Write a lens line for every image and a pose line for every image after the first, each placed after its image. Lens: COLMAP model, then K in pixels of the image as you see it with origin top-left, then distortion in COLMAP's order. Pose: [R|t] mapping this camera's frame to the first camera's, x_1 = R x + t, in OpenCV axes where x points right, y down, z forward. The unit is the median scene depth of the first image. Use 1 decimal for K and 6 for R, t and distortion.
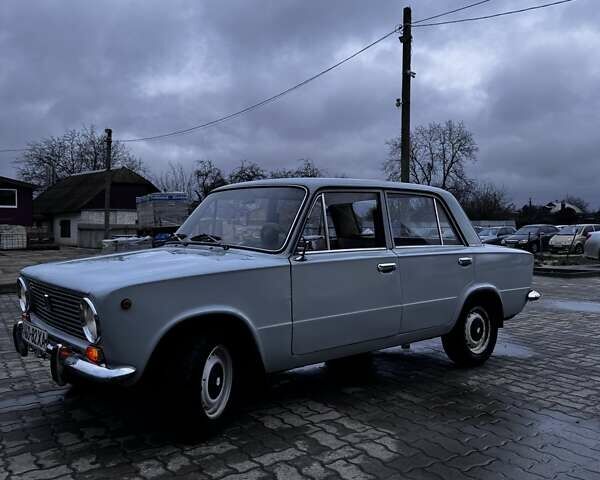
lens RADIAL K [[563.8, 0, 302.6], [0, 563.8, 230.6], [0, 0, 1]] dist [0.104016, -0.201267]
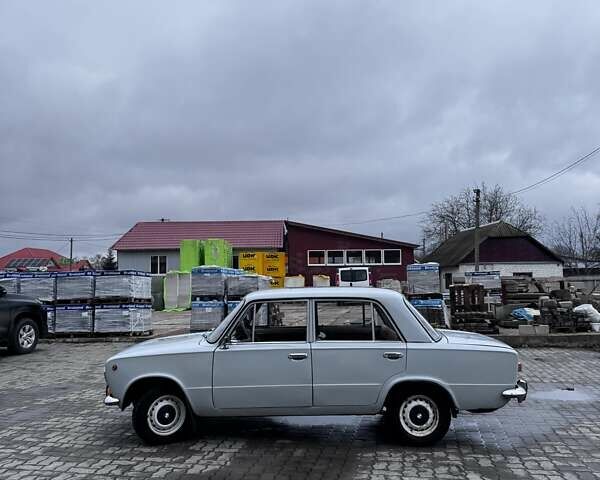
lens RADIAL K [[563.8, 0, 302.6], [0, 563.8, 230.6], [0, 0, 1]] dist [0.104016, -0.201267]
pose [[0.731009, -0.061089, -0.679628, 1.138440], [0.009333, 0.996786, -0.079559, -0.136259], [0.682304, 0.051816, 0.729230, -0.048408]]
